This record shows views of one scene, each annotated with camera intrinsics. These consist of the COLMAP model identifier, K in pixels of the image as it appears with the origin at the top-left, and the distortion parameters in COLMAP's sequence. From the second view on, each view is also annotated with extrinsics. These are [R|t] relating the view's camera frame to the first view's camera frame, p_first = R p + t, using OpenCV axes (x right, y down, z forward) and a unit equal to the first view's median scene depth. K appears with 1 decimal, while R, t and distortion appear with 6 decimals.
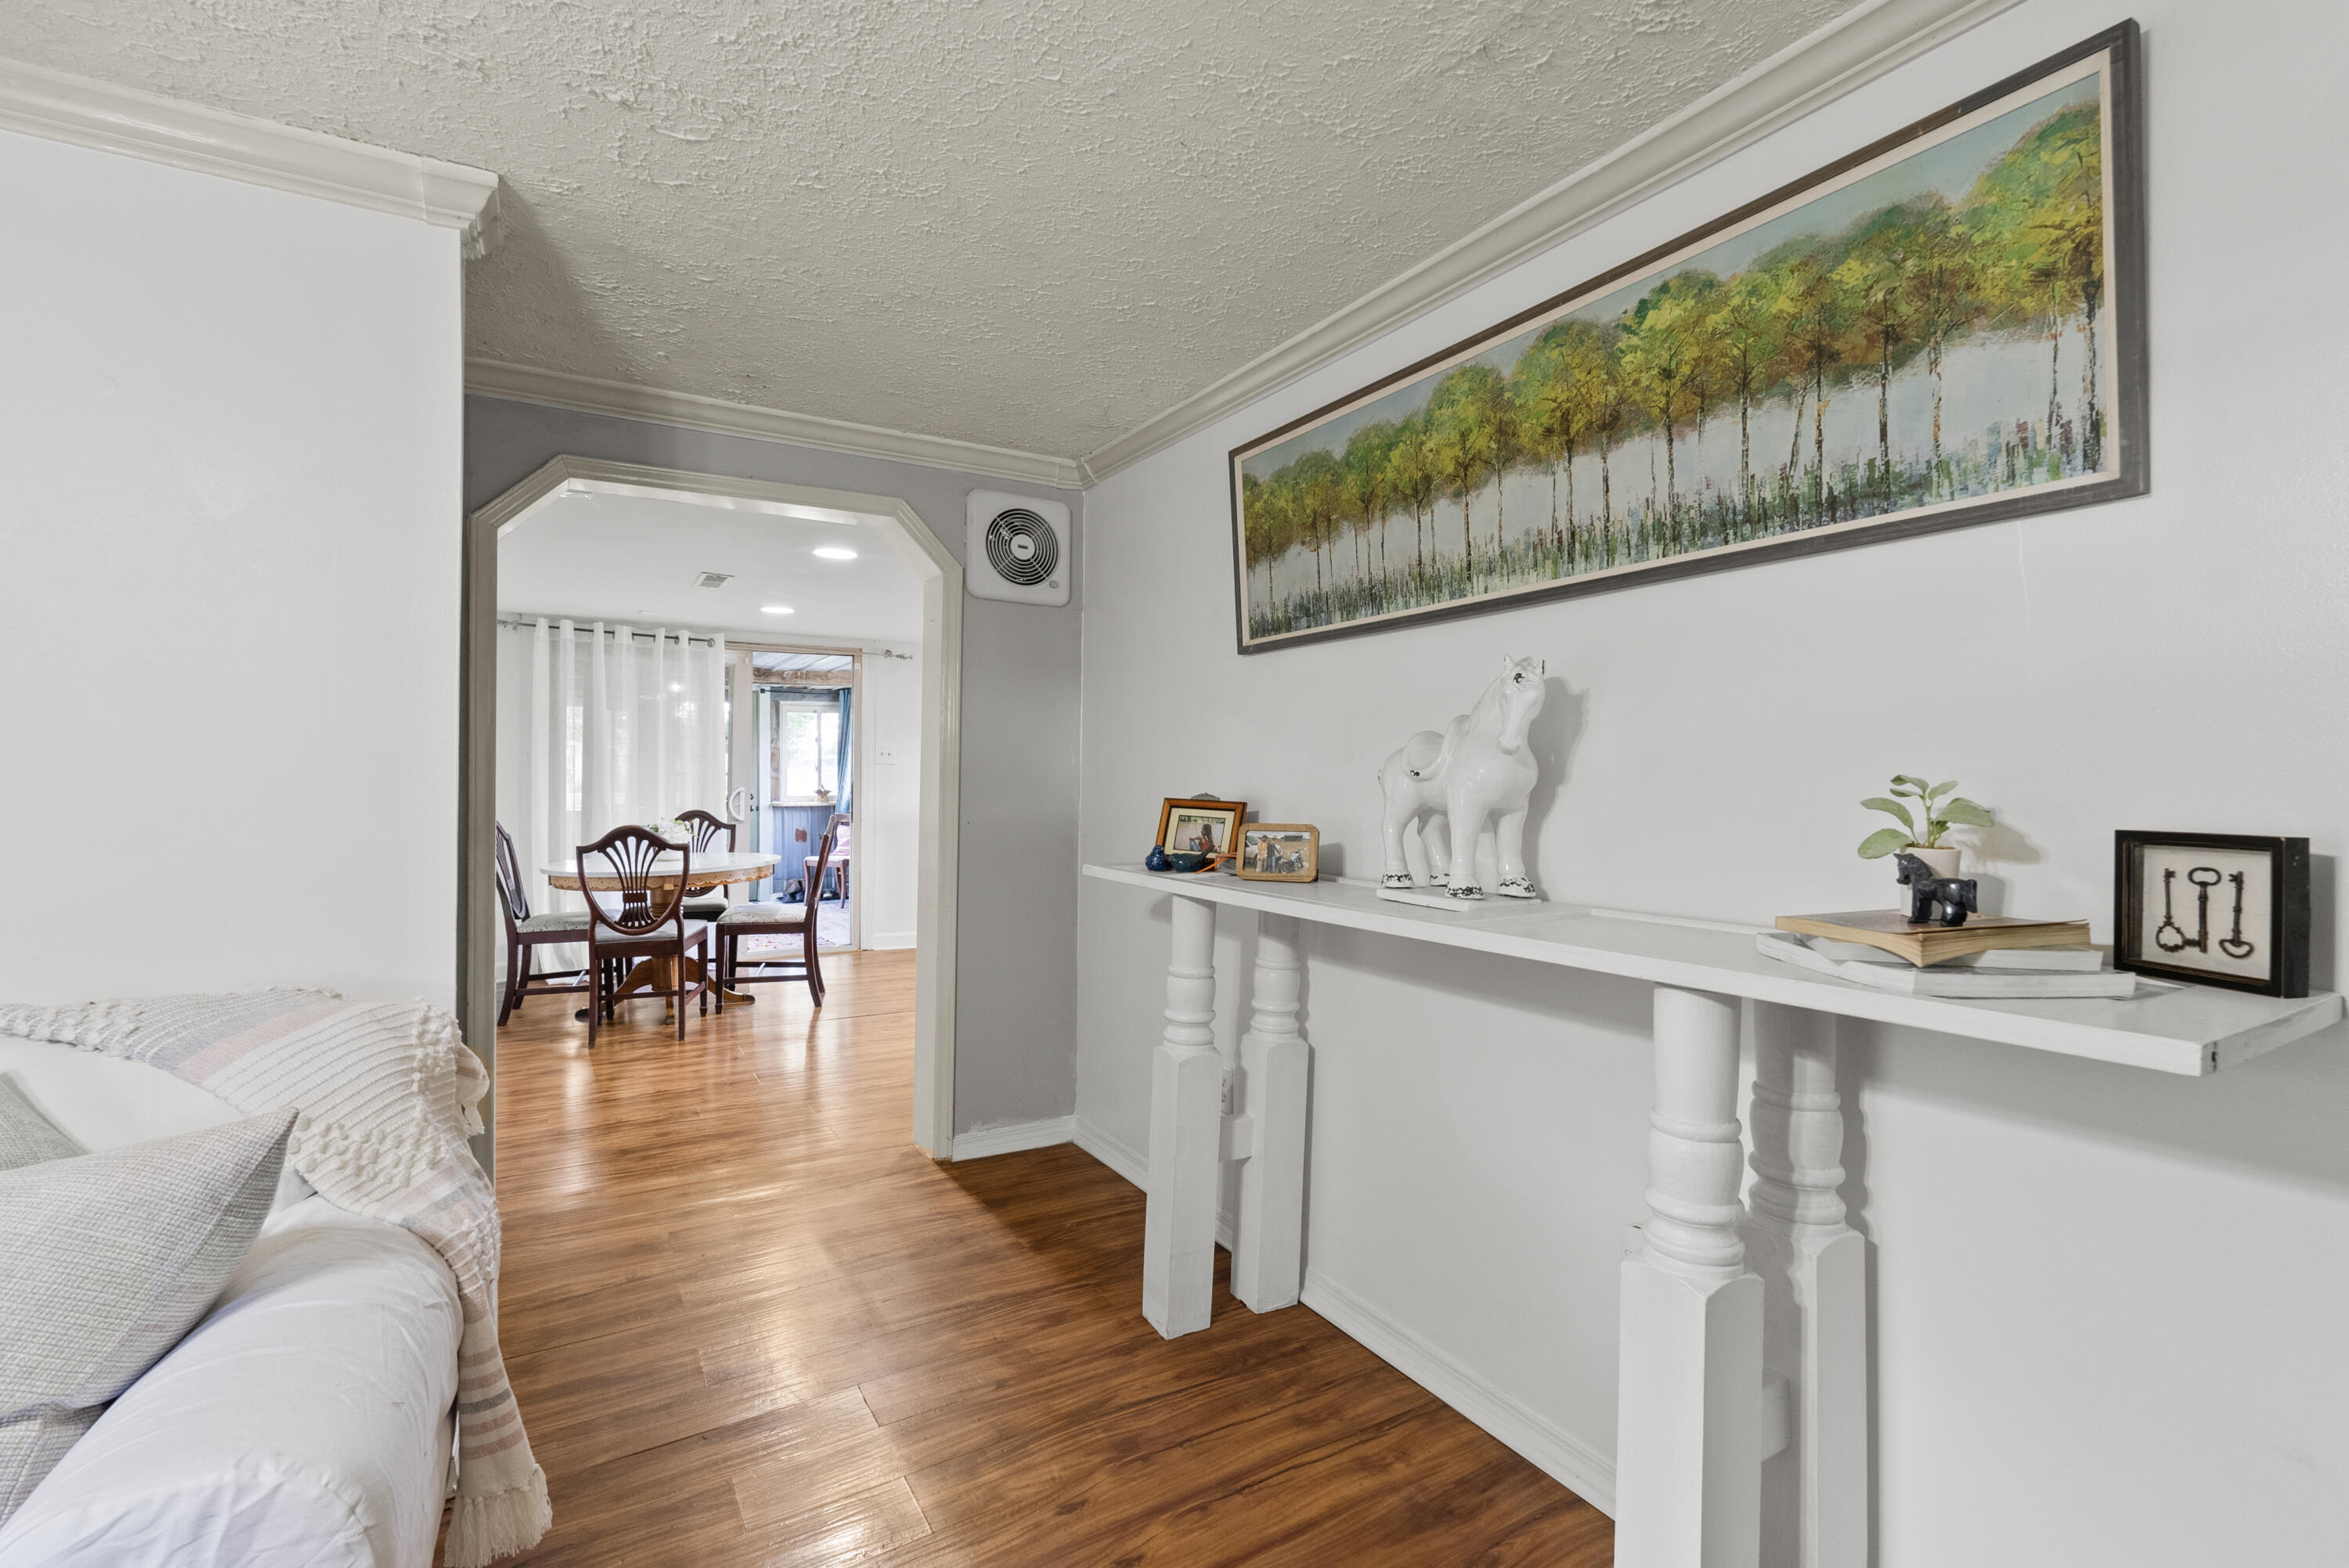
lens RADIAL K [[1072.3, 0, 1174.5], [0, 1072.3, 784.0], [0, 0, 1]] dist [0.001509, 0.000128]
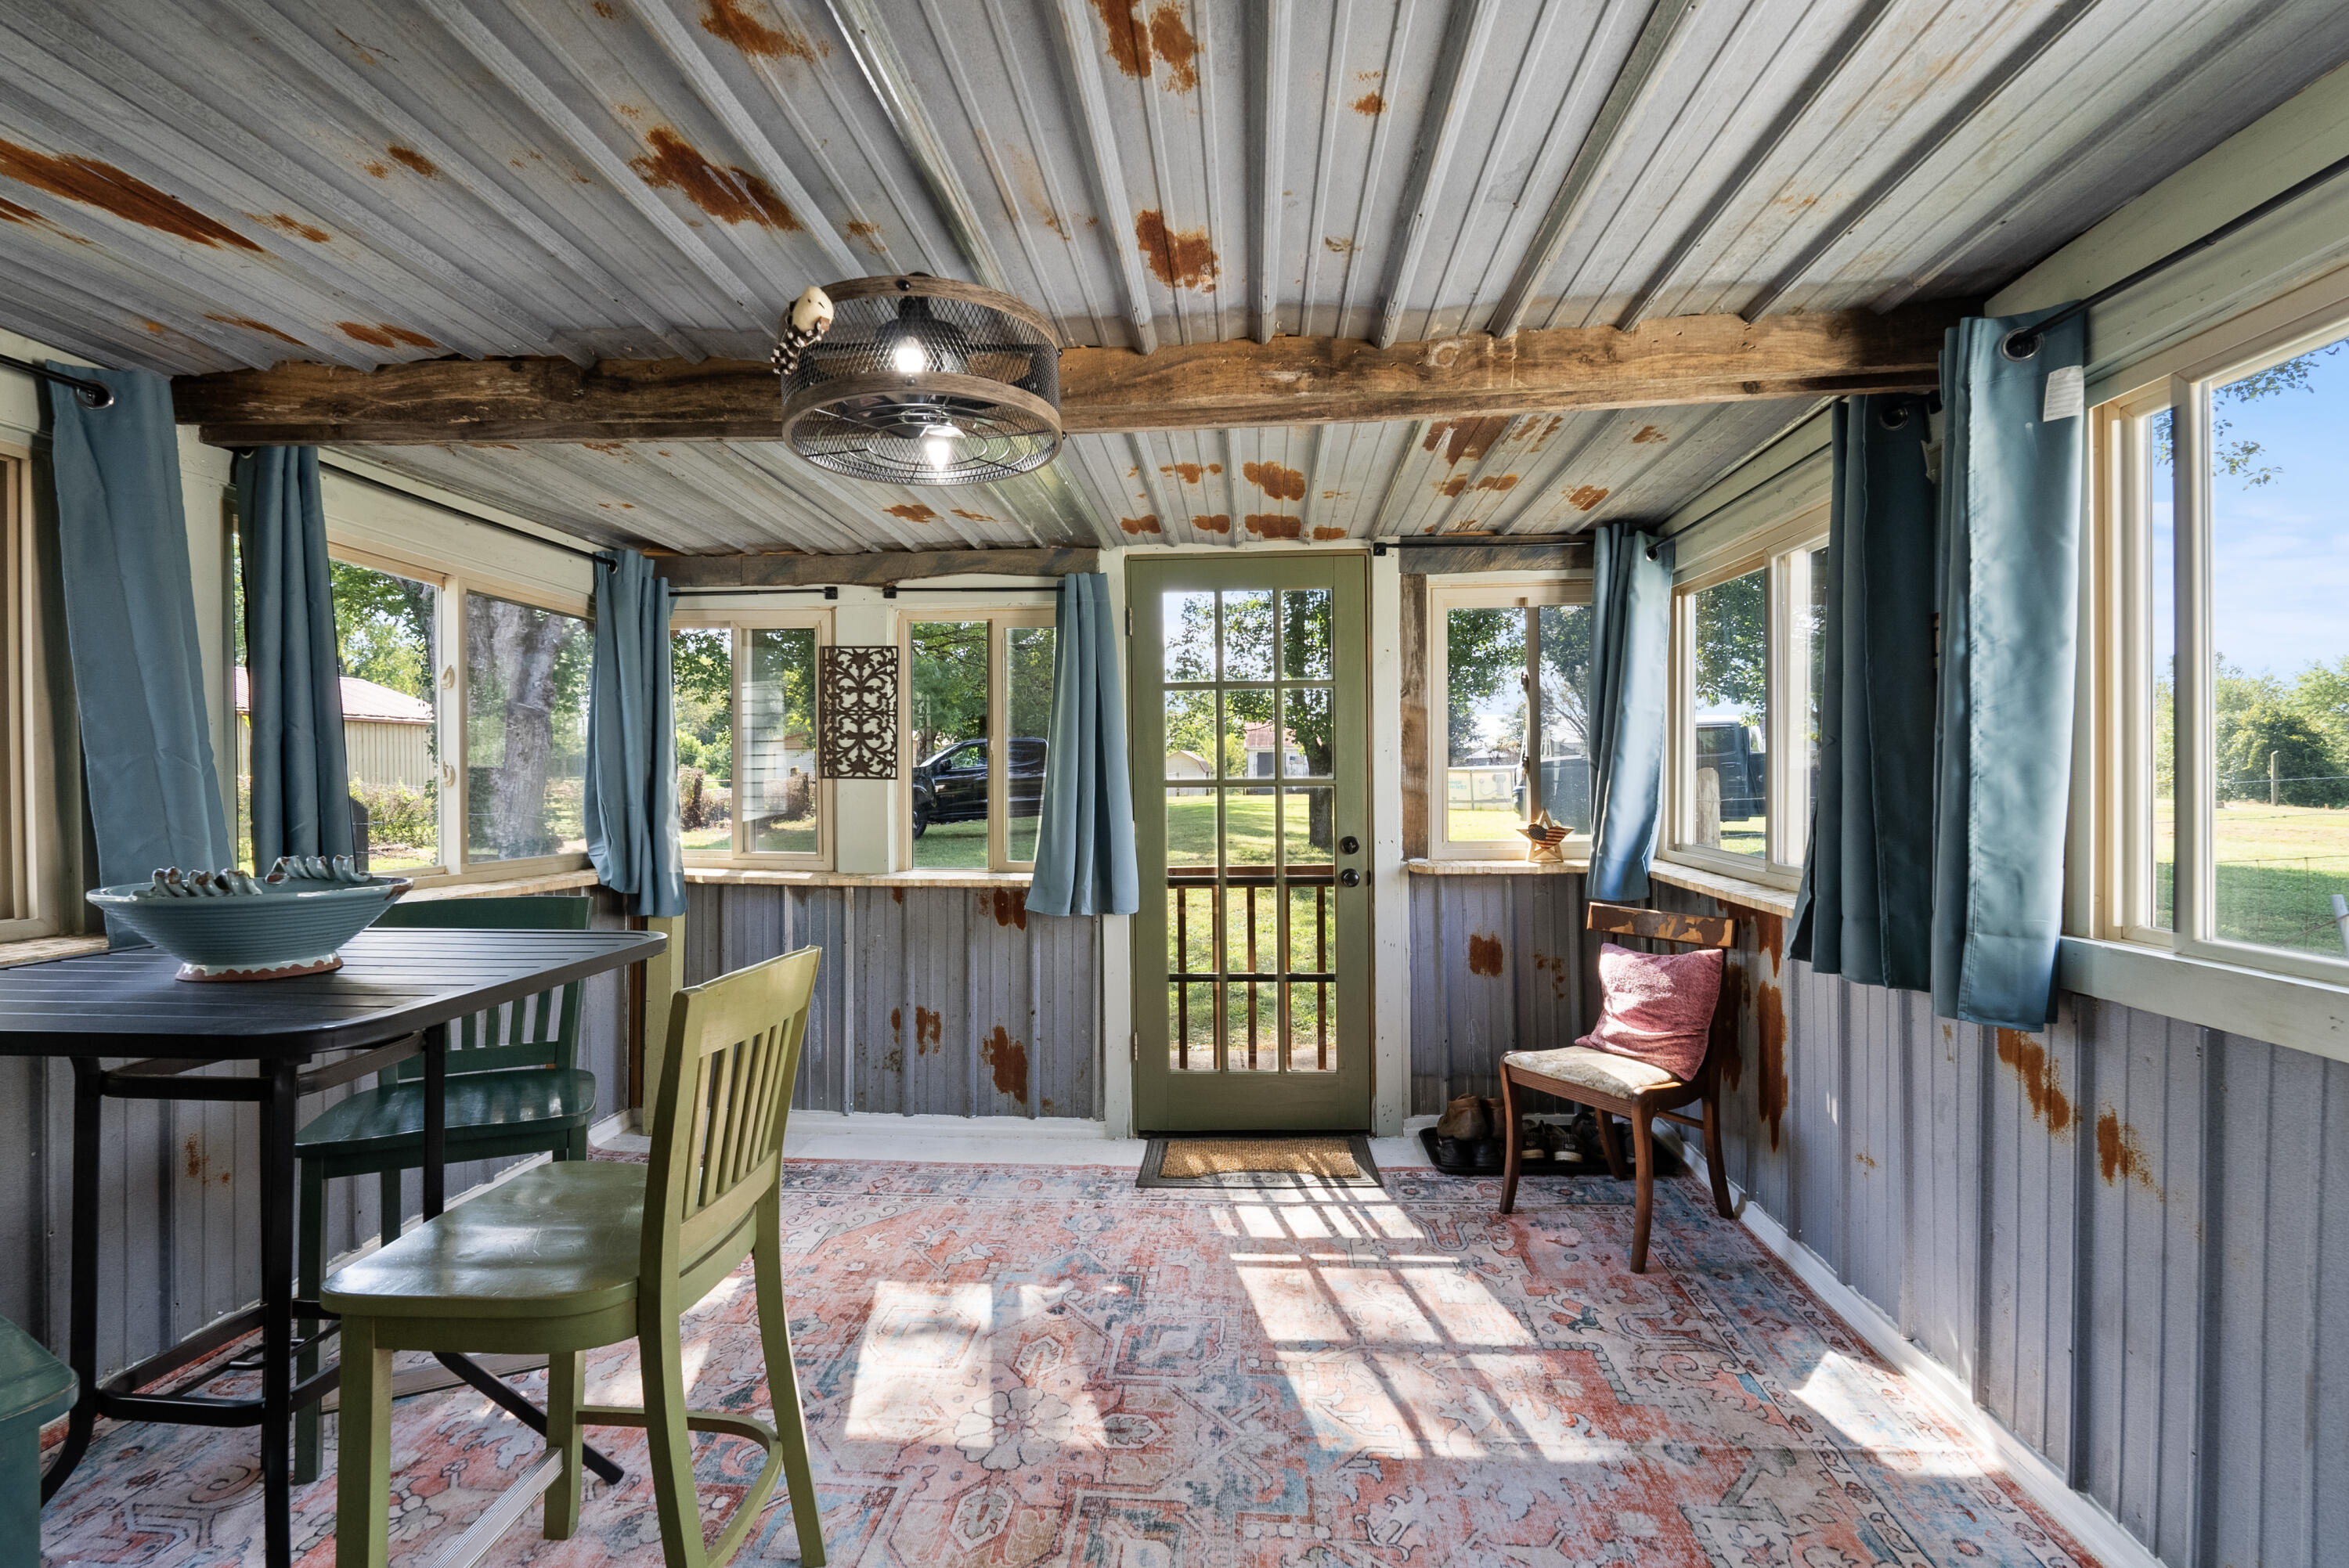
lens RADIAL K [[1072.3, 0, 1174.5], [0, 1072.3, 784.0], [0, 0, 1]] dist [0.001509, 0.000128]
pose [[0.828833, -0.006332, -0.559460, -0.261296], [0.001929, 0.999962, -0.008459, -0.006376], [0.559492, 0.005932, 0.828814, 0.721141]]
